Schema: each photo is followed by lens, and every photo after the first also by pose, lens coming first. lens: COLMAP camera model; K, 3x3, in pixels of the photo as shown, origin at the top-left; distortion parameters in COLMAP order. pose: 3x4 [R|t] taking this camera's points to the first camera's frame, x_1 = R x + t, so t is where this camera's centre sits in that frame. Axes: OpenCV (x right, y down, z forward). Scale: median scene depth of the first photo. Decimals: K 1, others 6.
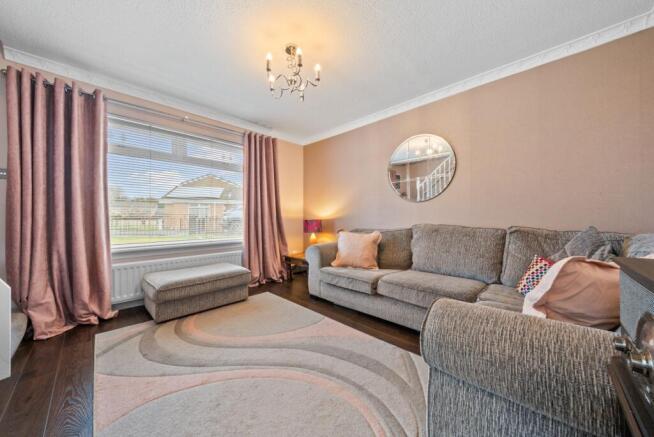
lens RADIAL K [[231.1, 0, 318.8], [0, 231.1, 218.4], [0, 0, 1]] dist [-0.010017, 0.000038]
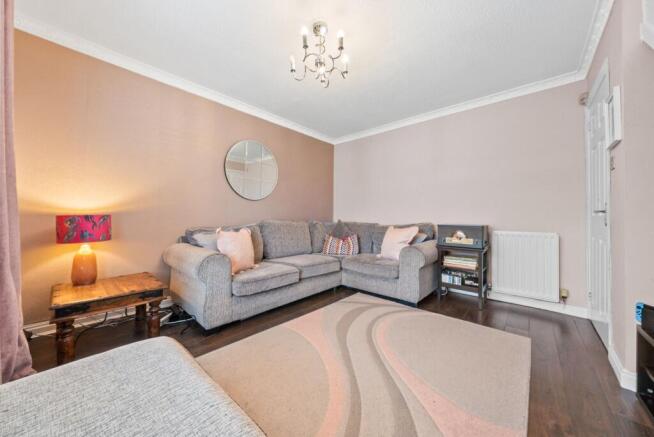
lens RADIAL K [[231.1, 0, 318.8], [0, 231.1, 218.4], [0, 0, 1]] dist [-0.010017, 0.000038]
pose [[-0.032014, 0.000809, 0.999487, -0.985867], [-0.002706, 0.999996, -0.000896, 0.014663], [-0.999484, -0.002733, -0.032012, 0.991325]]
